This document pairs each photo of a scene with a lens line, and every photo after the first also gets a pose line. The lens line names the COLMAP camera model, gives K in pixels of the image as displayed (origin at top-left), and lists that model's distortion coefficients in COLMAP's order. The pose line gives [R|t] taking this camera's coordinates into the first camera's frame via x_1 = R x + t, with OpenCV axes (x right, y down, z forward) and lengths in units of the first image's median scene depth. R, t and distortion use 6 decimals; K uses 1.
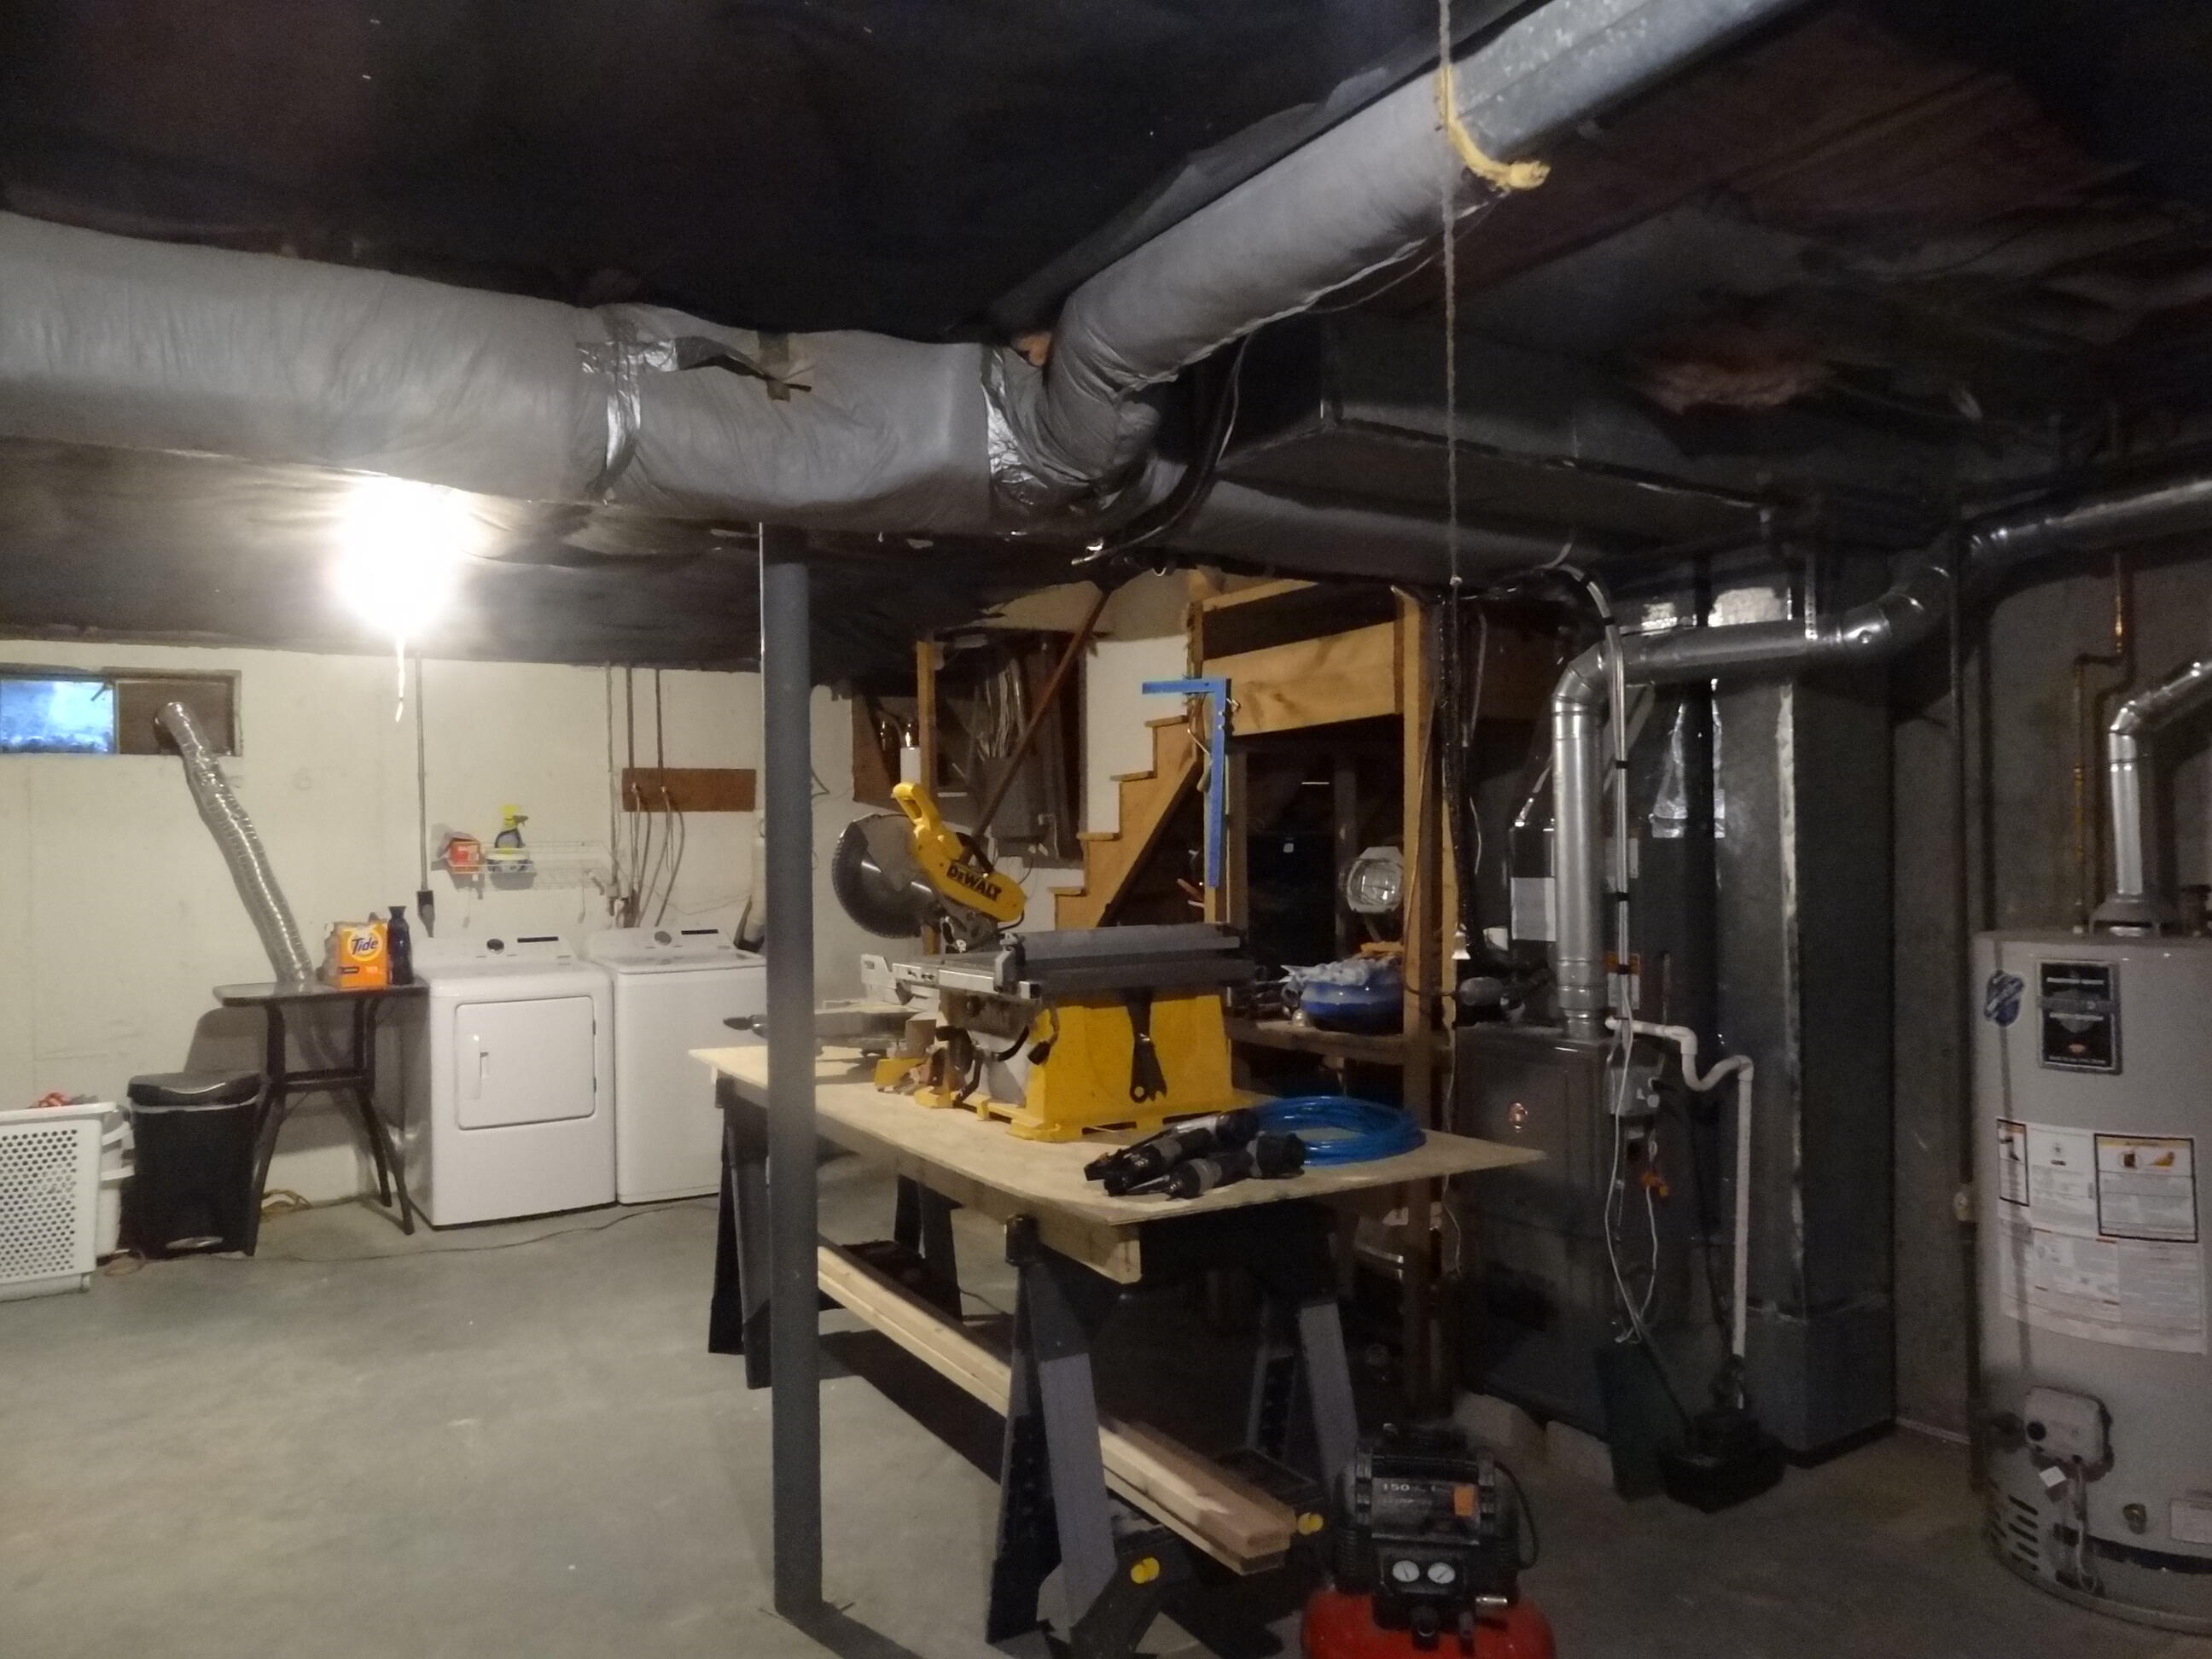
lens RADIAL K [[1569.0, 0, 1106.0], [0, 1569.0, 831.5], [0, 0, 1]] dist [-0.006403, 0.003766]
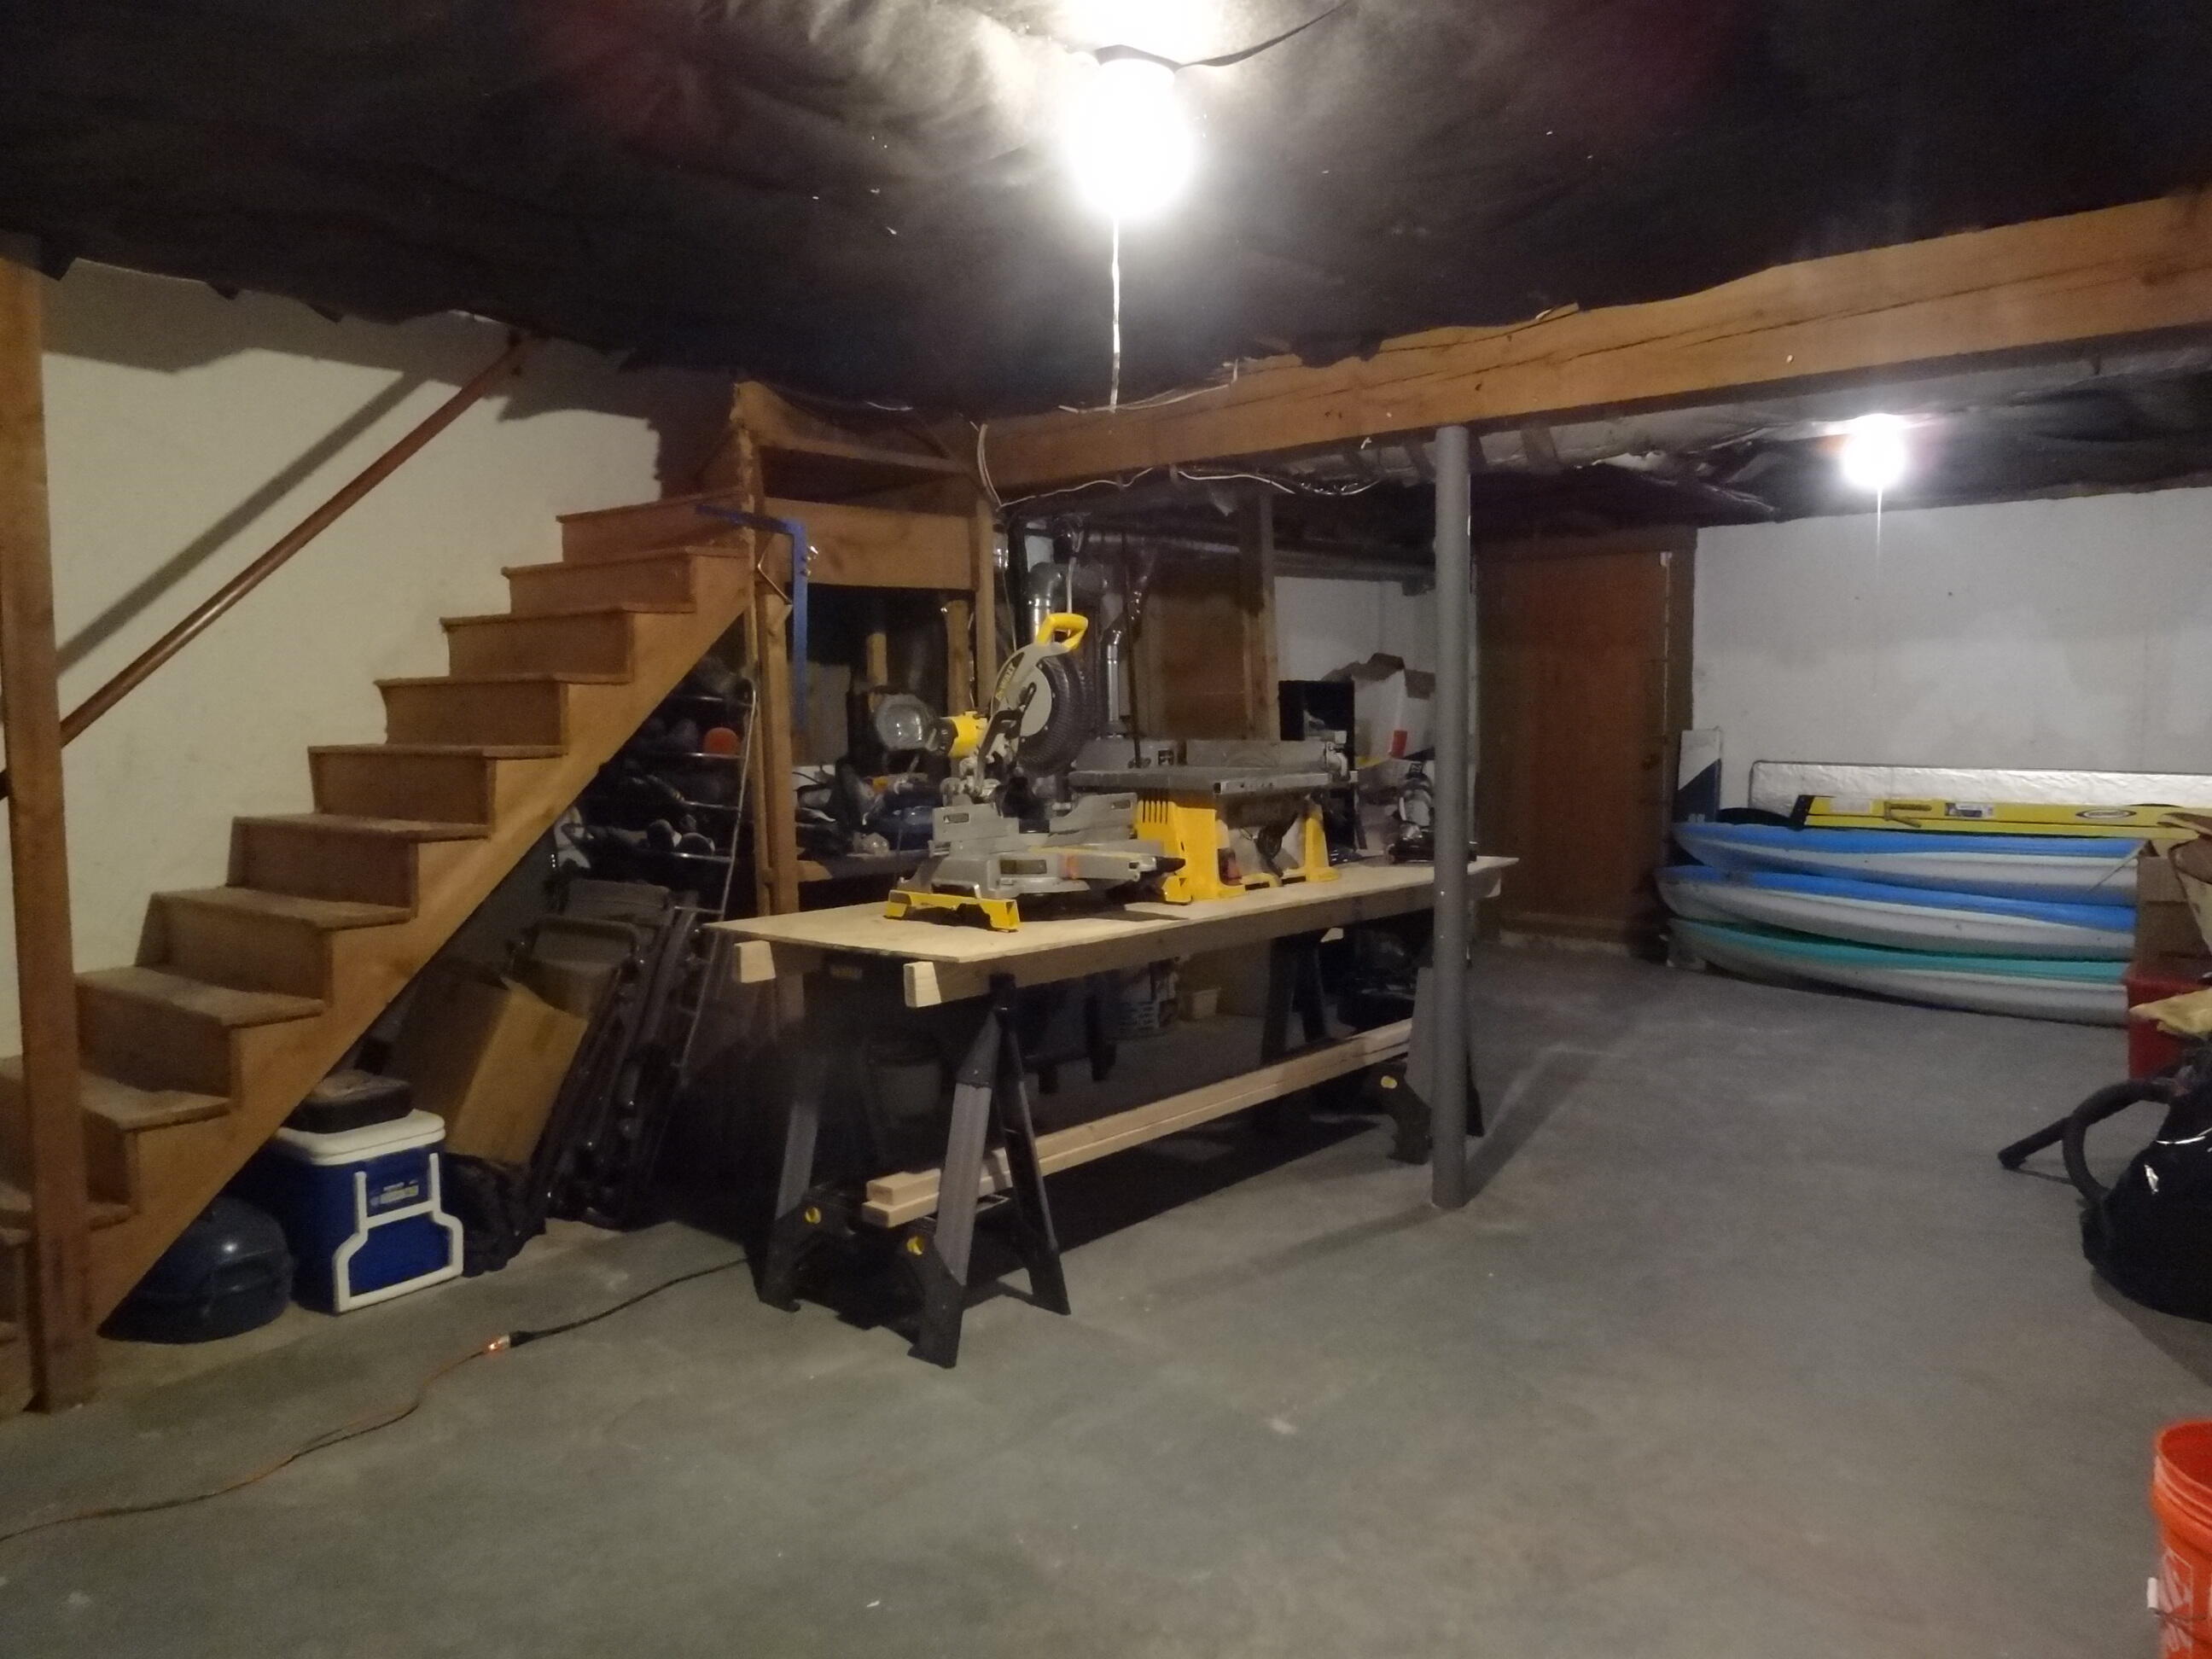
lens RADIAL K [[1569.0, 0, 1106.9], [0, 1569.0, 827.0], [0, 0, 1]] dist [-0.006403, 0.003766]
pose [[-0.325101, -0.054680, 0.944097, -1.143957], [0.007839, 0.998137, 0.060510, 0.044603], [-0.945647, 0.027073, -0.324067, 1.393551]]
